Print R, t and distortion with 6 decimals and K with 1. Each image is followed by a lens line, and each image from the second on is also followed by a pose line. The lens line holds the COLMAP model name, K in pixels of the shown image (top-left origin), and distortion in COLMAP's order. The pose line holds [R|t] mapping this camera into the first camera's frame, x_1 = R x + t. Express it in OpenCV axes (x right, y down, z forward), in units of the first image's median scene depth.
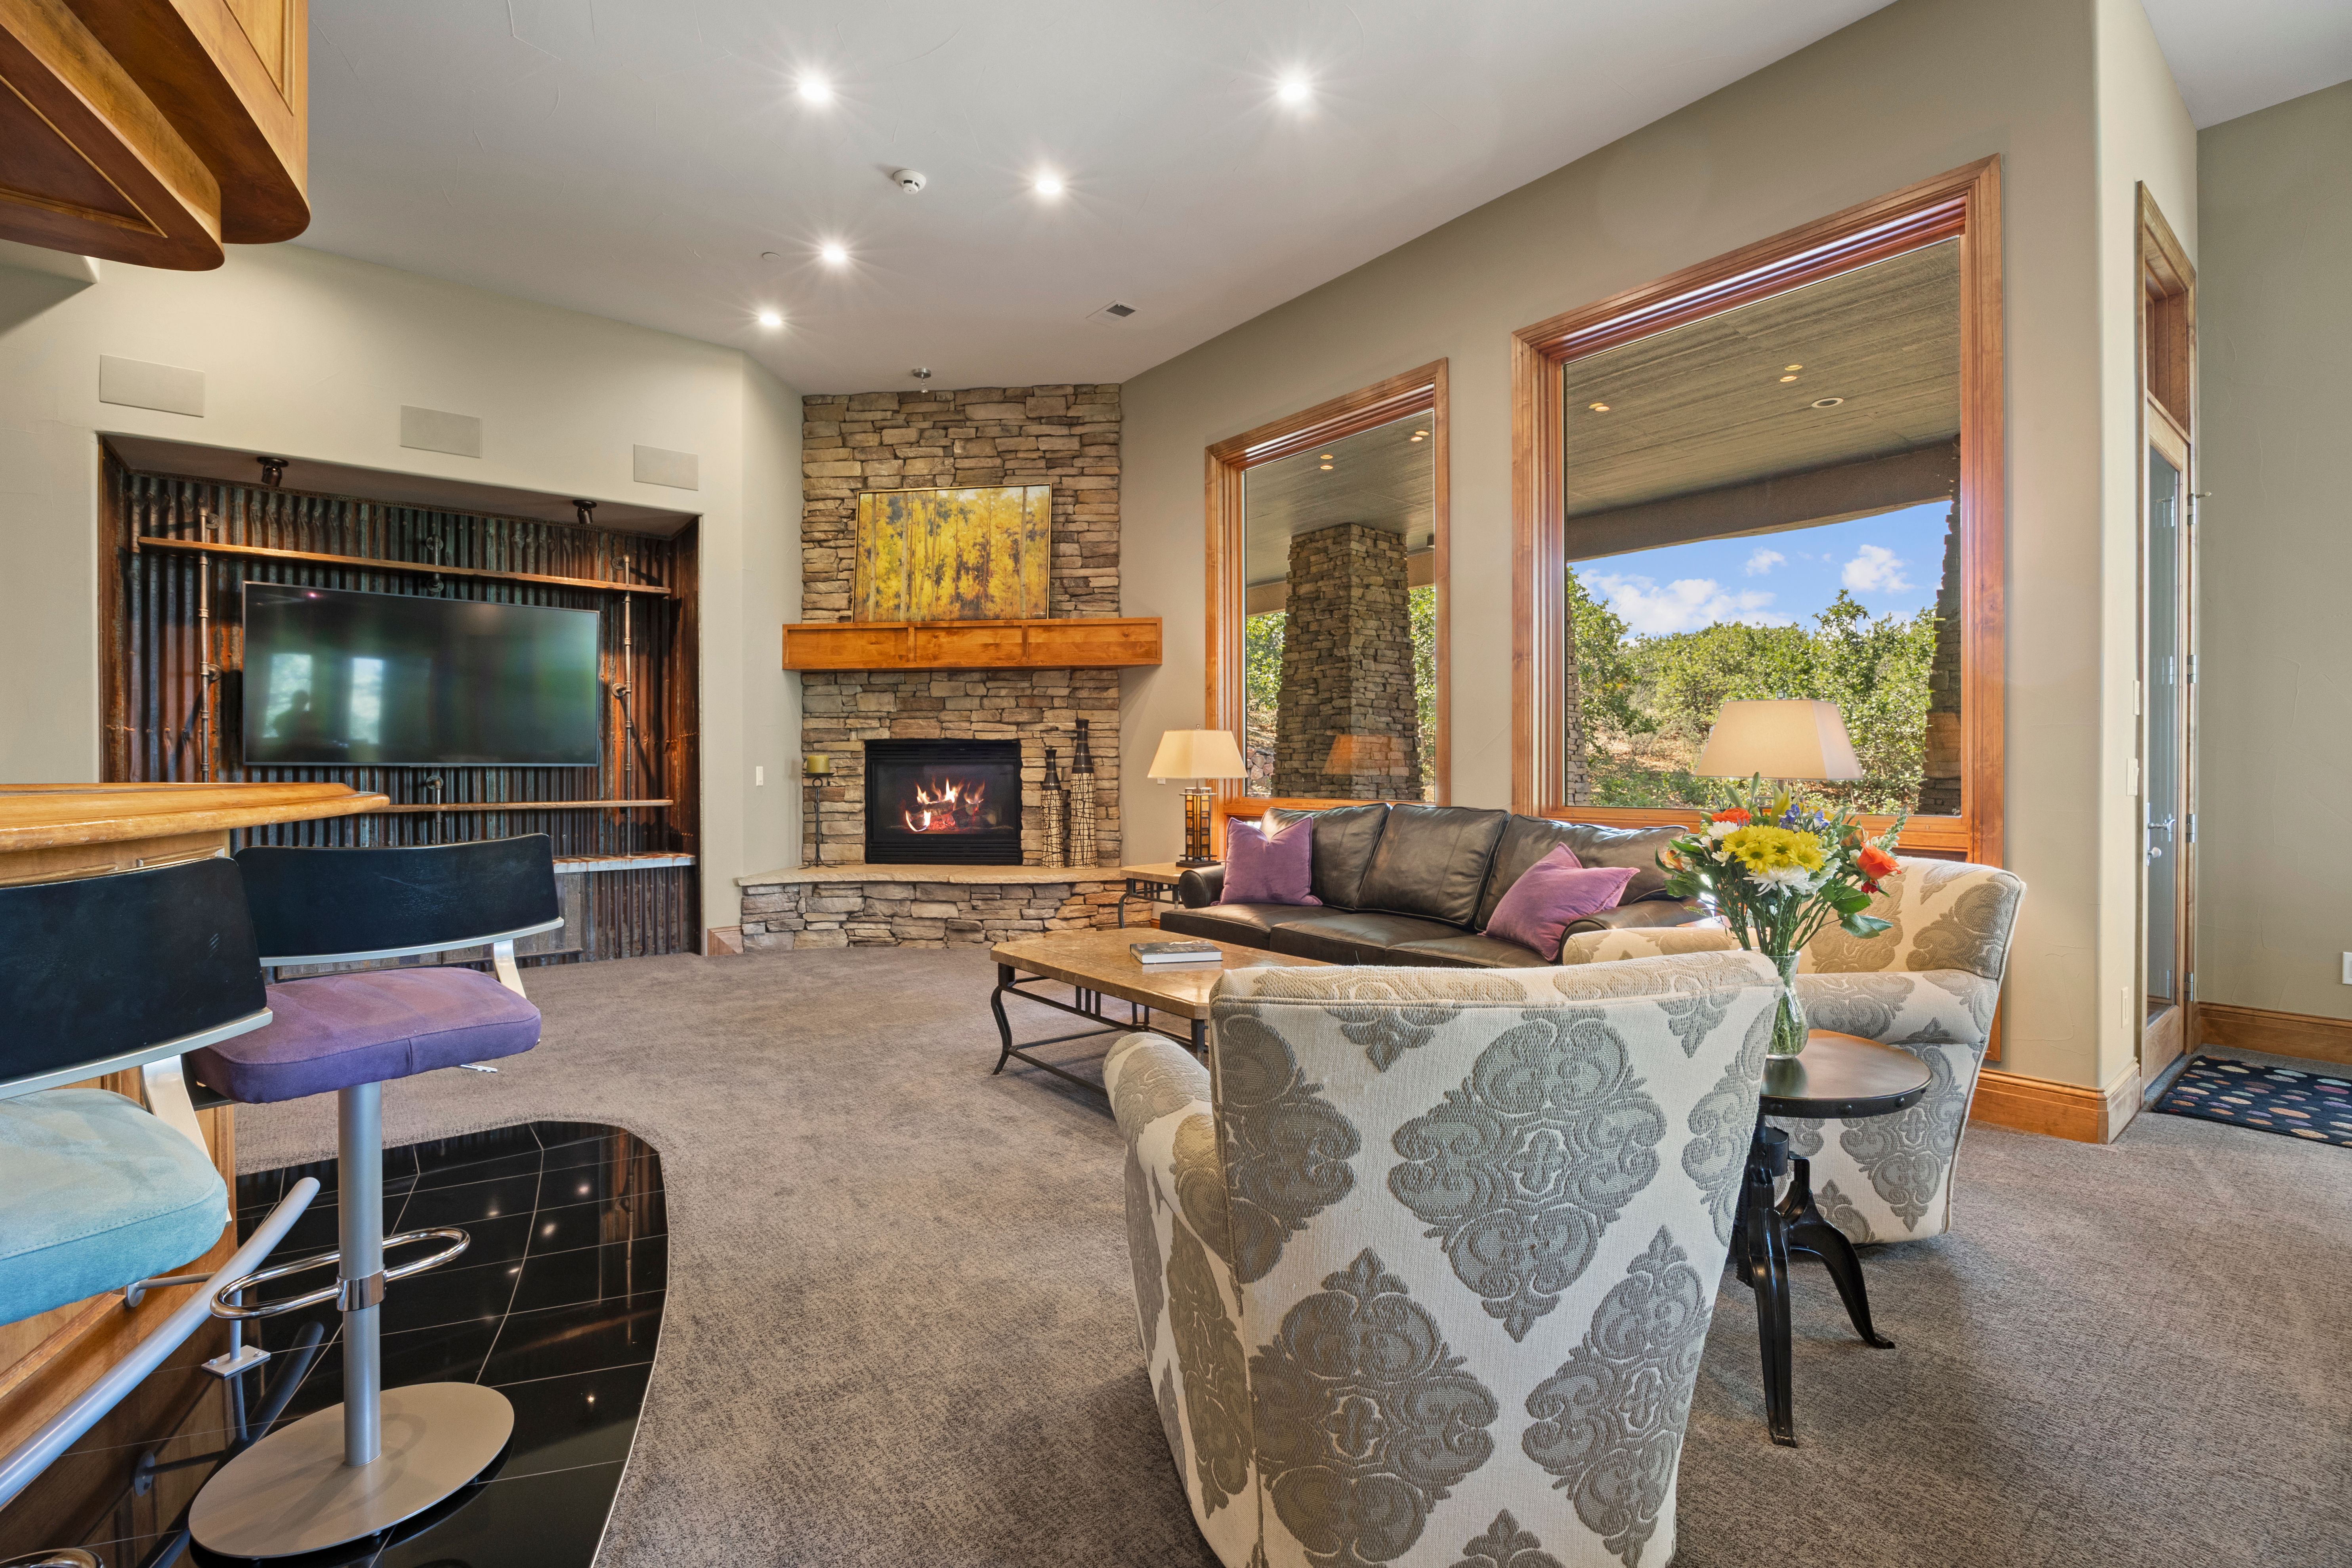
lens RADIAL K [[1032.7, 0, 1182.2], [0, 1032.7, 774.0], [0, 0, 1]] dist [-0.015730, 0.000177]
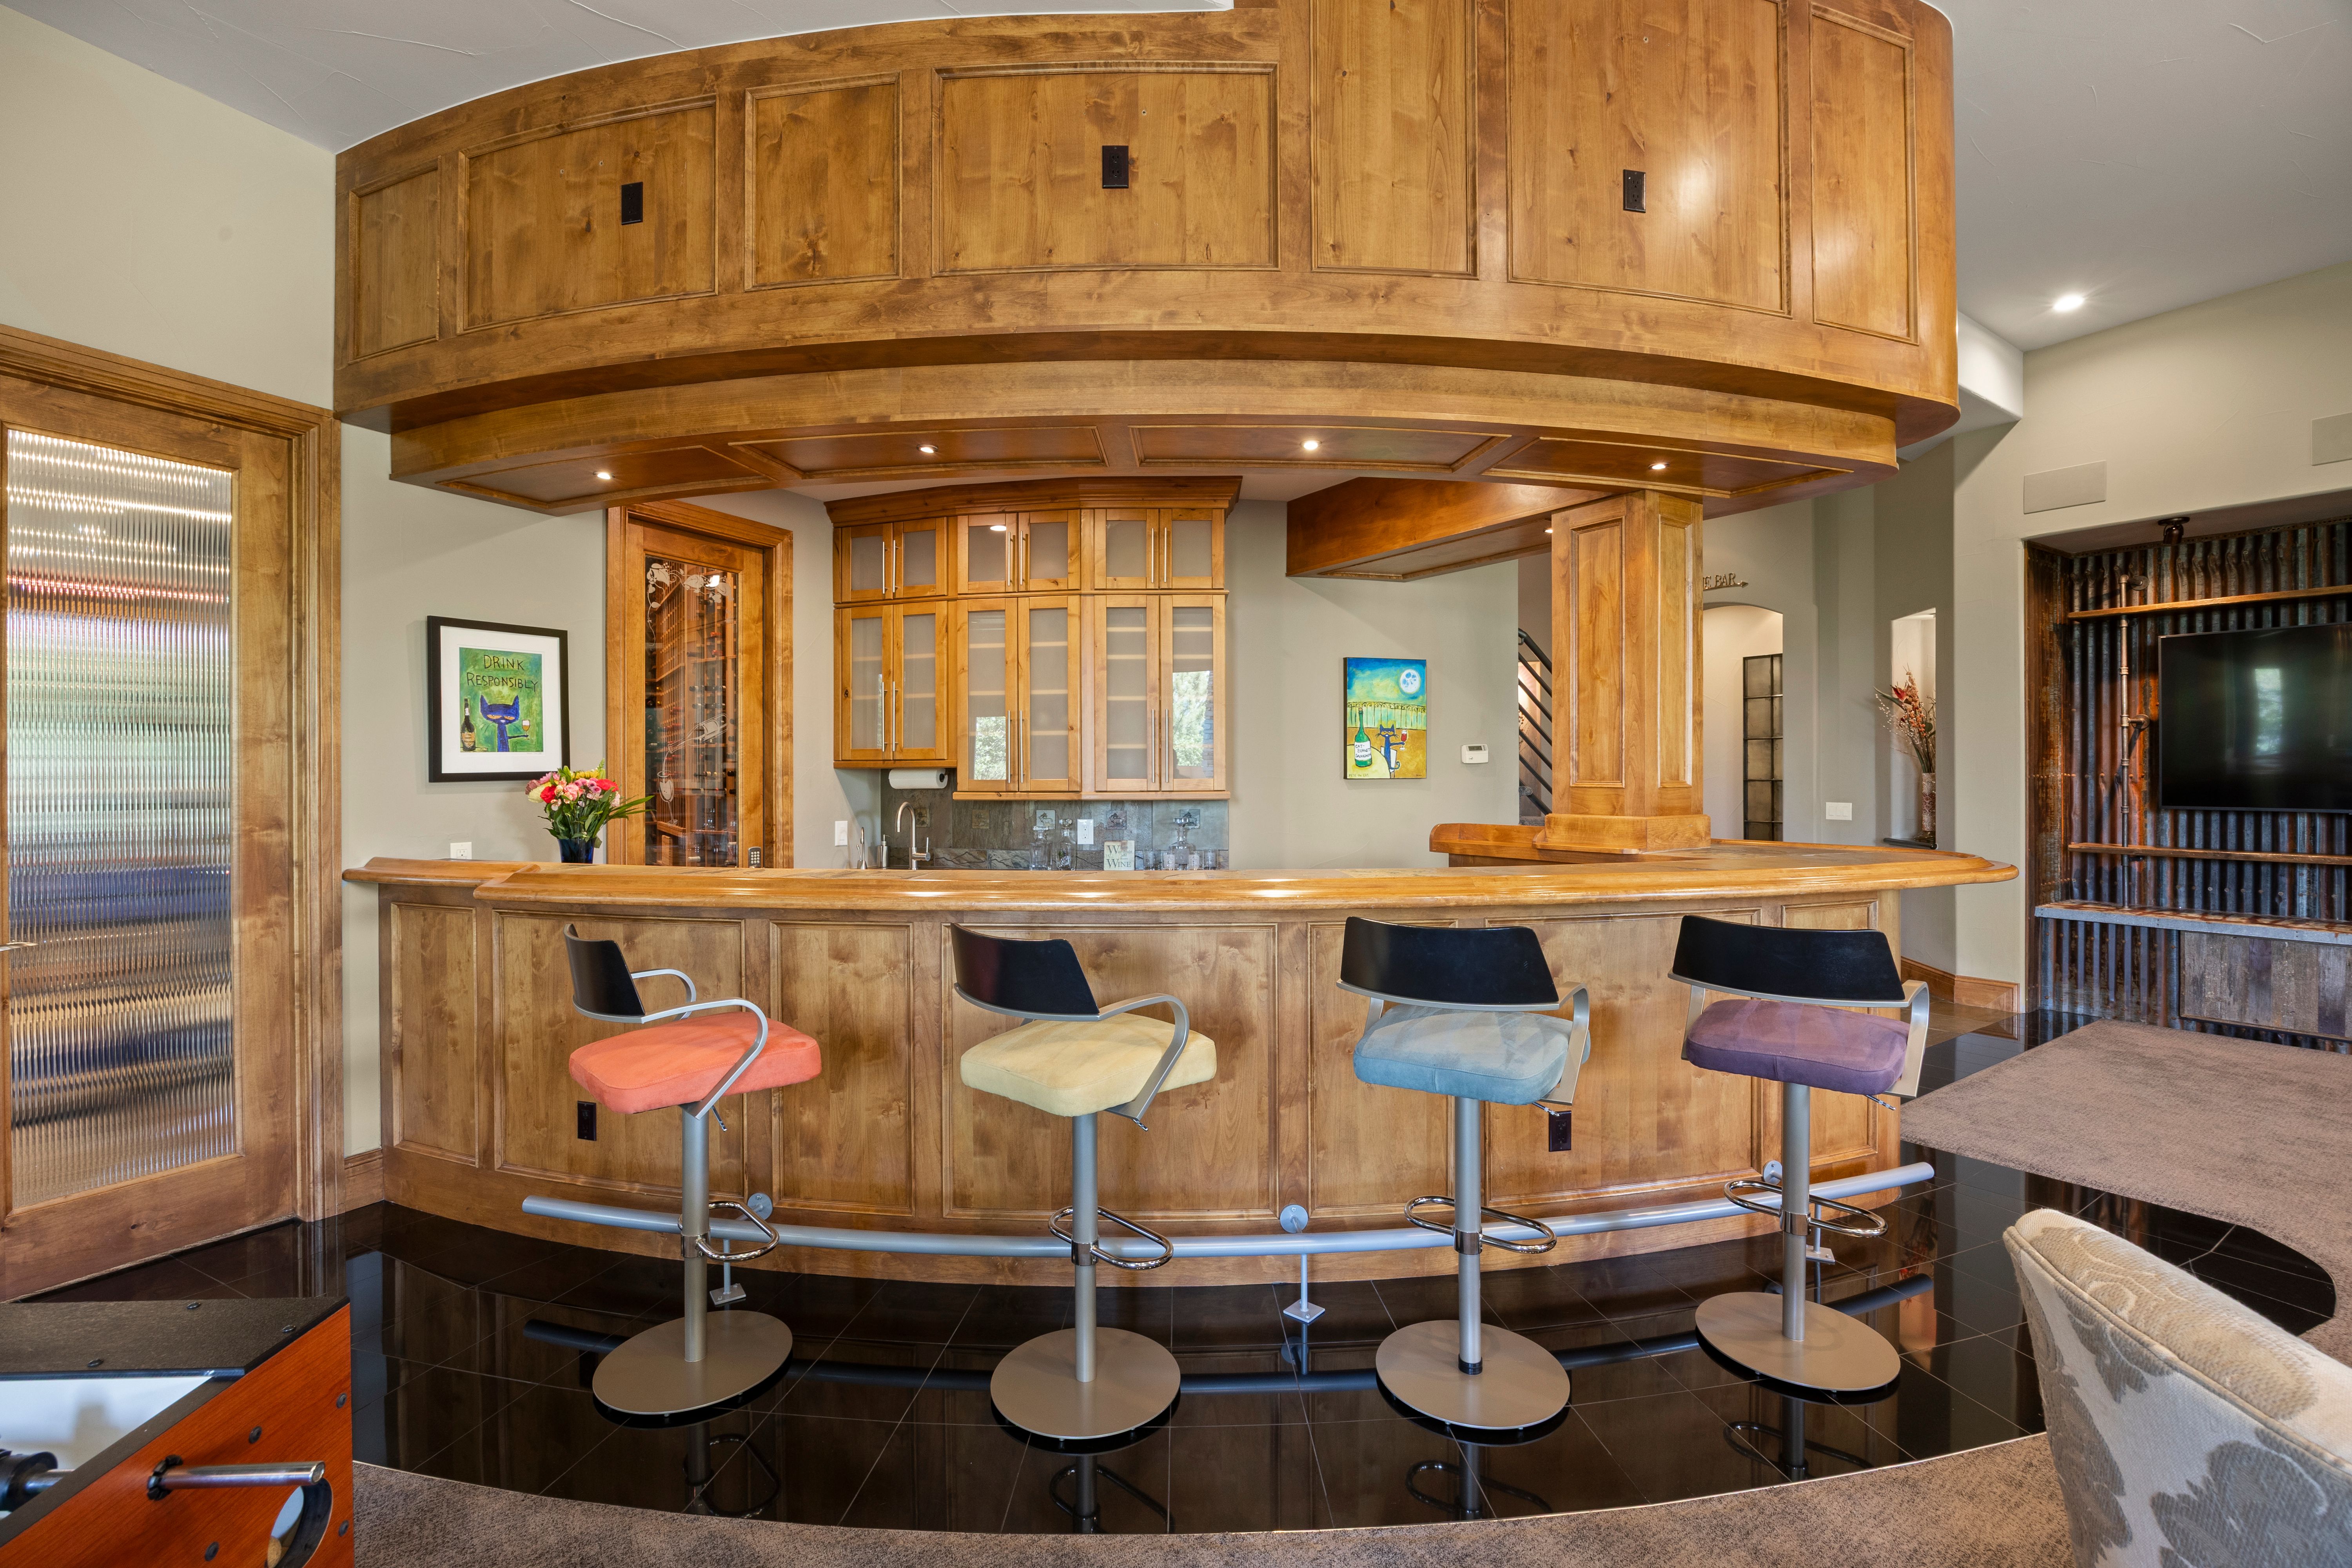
lens RADIAL K [[1032.8, 0, 1182.2], [0, 1032.8, 774.0], [0, 0, 1]] dist [-0.015730, 0.000177]
pose [[-0.074875, 0.000880, -0.997193, 0.186822], [-0.005568, 0.999984, 0.001300, -0.035362], [0.997177, 0.005650, -0.074869, 0.052778]]
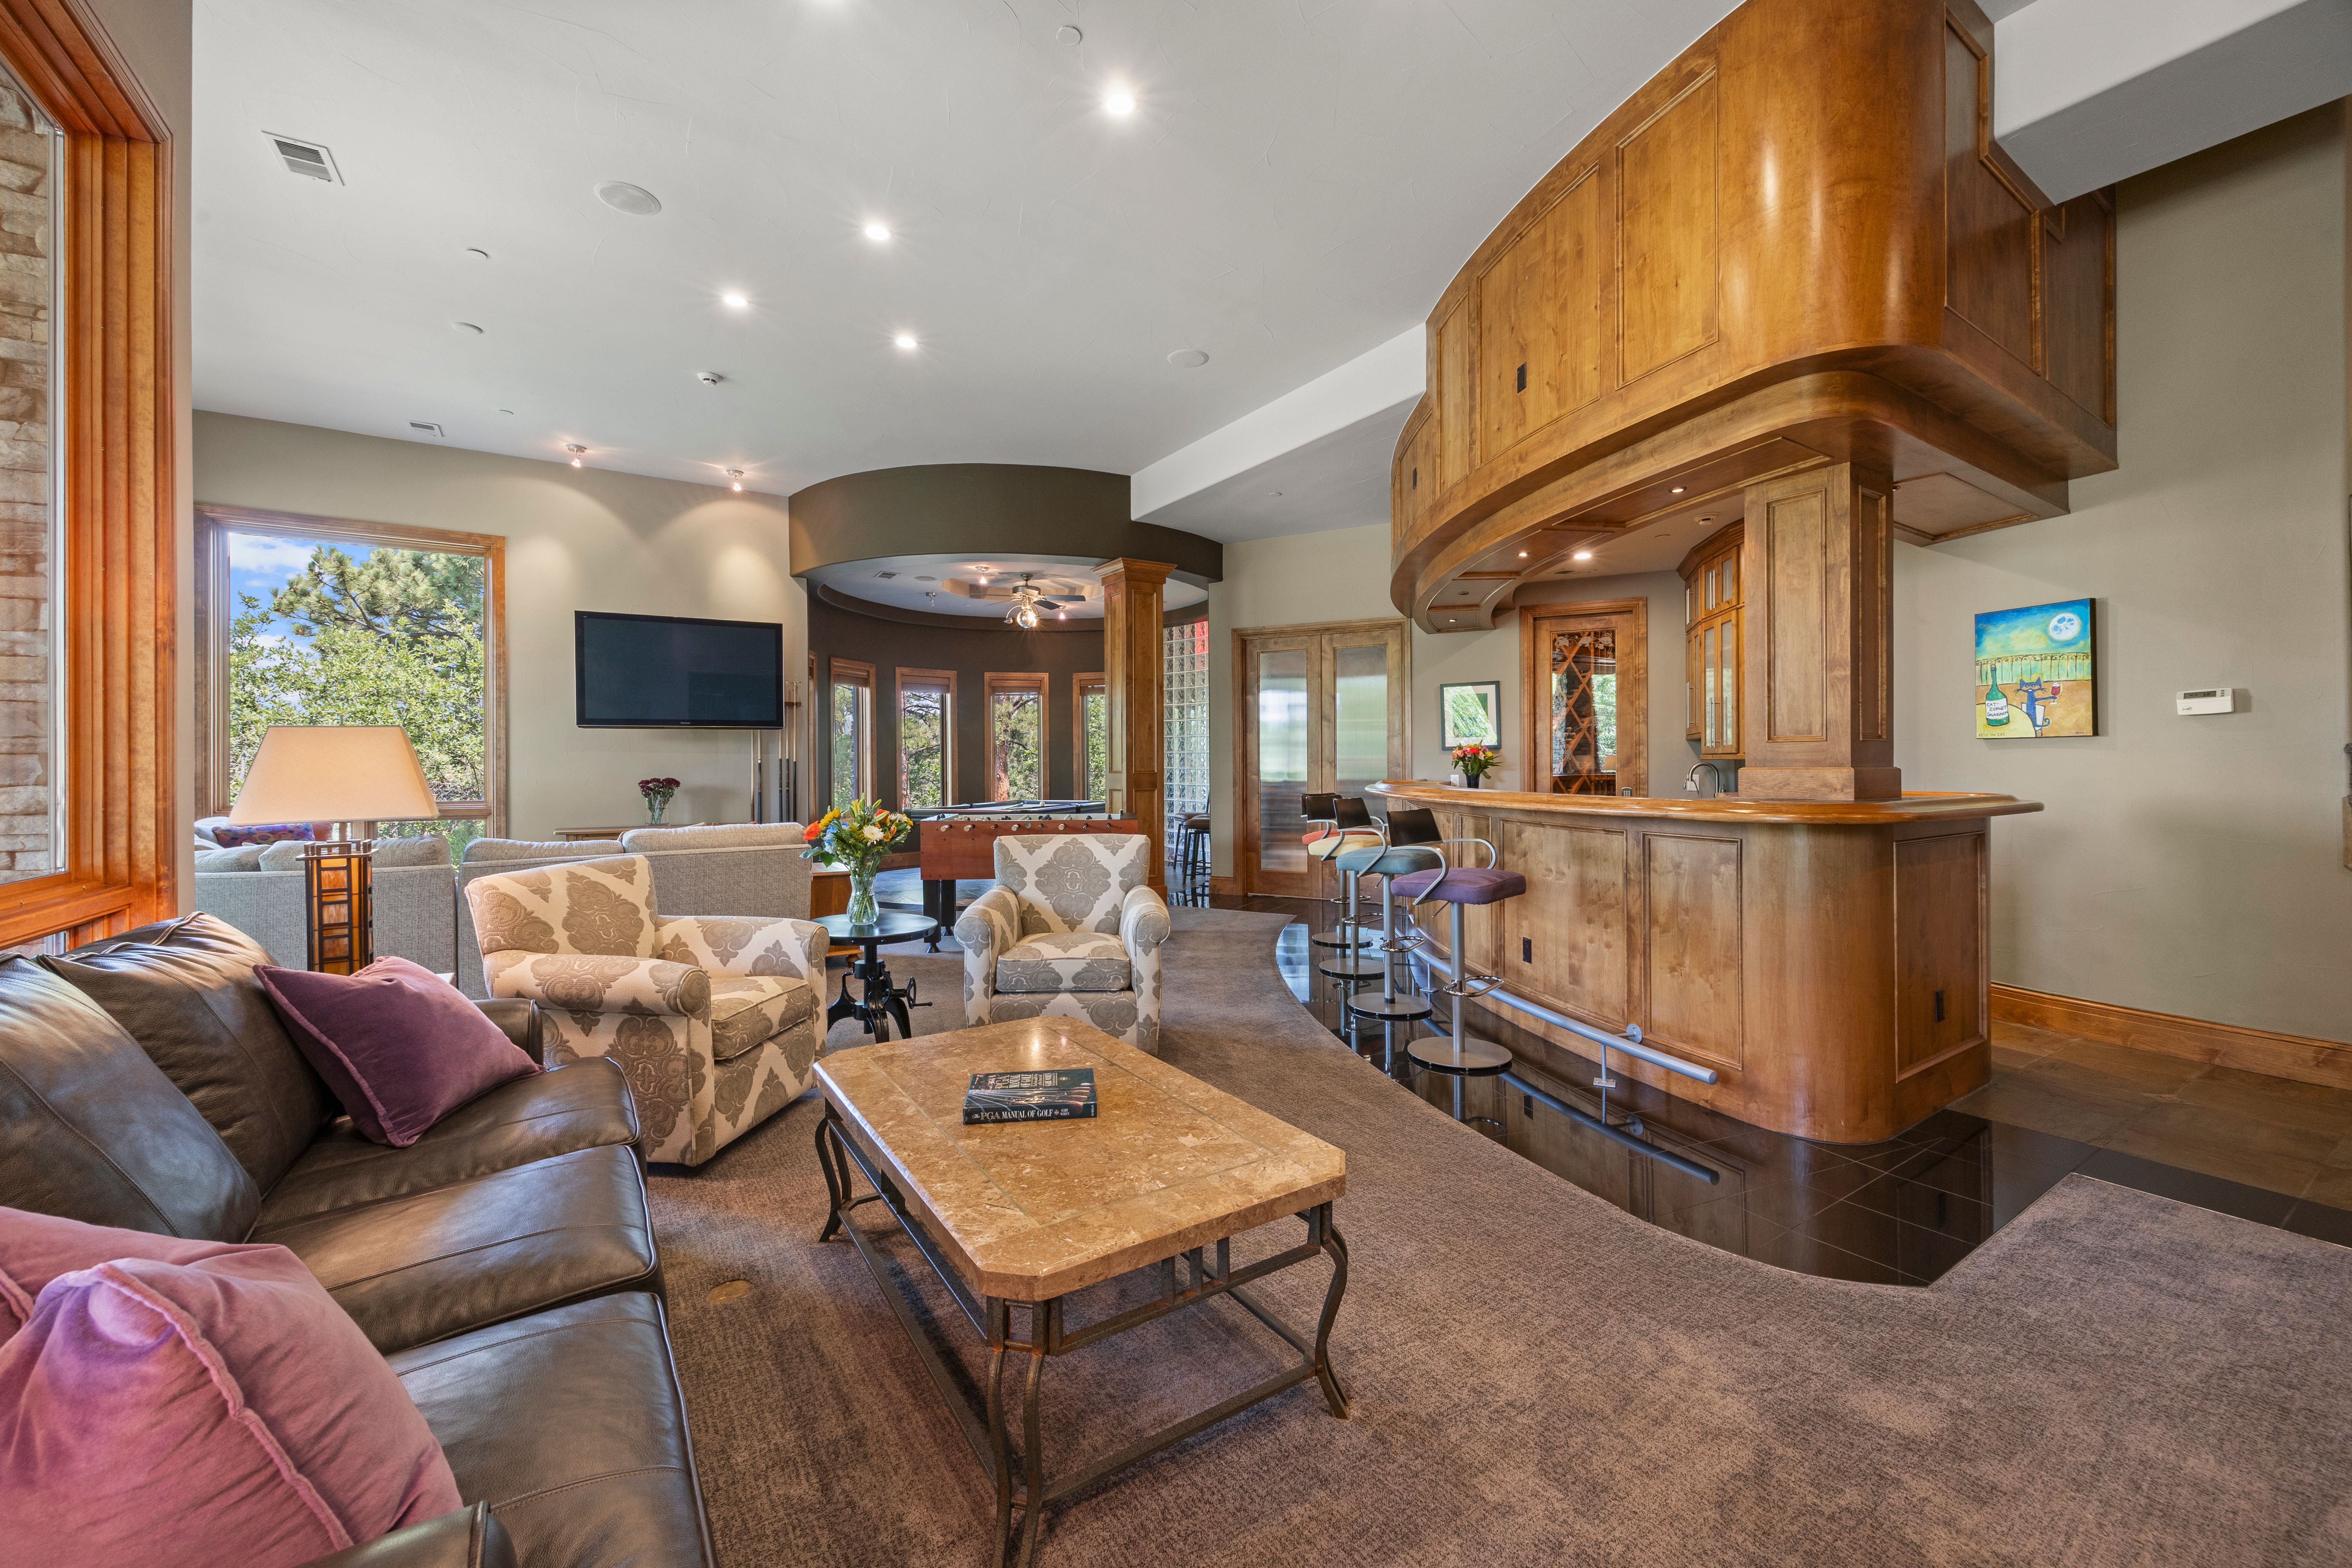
lens RADIAL K [[948.8, 0, 1176.0], [0, 948.8, 757.8], [0, 0, 1]] dist [0.000770, 0.000014]
pose [[-0.995921, 0.006221, 0.090018, -0.094362], [0.006350, 0.999979, 0.001154, -0.021096], [-0.090009, 0.001721, -0.995939, 0.925631]]
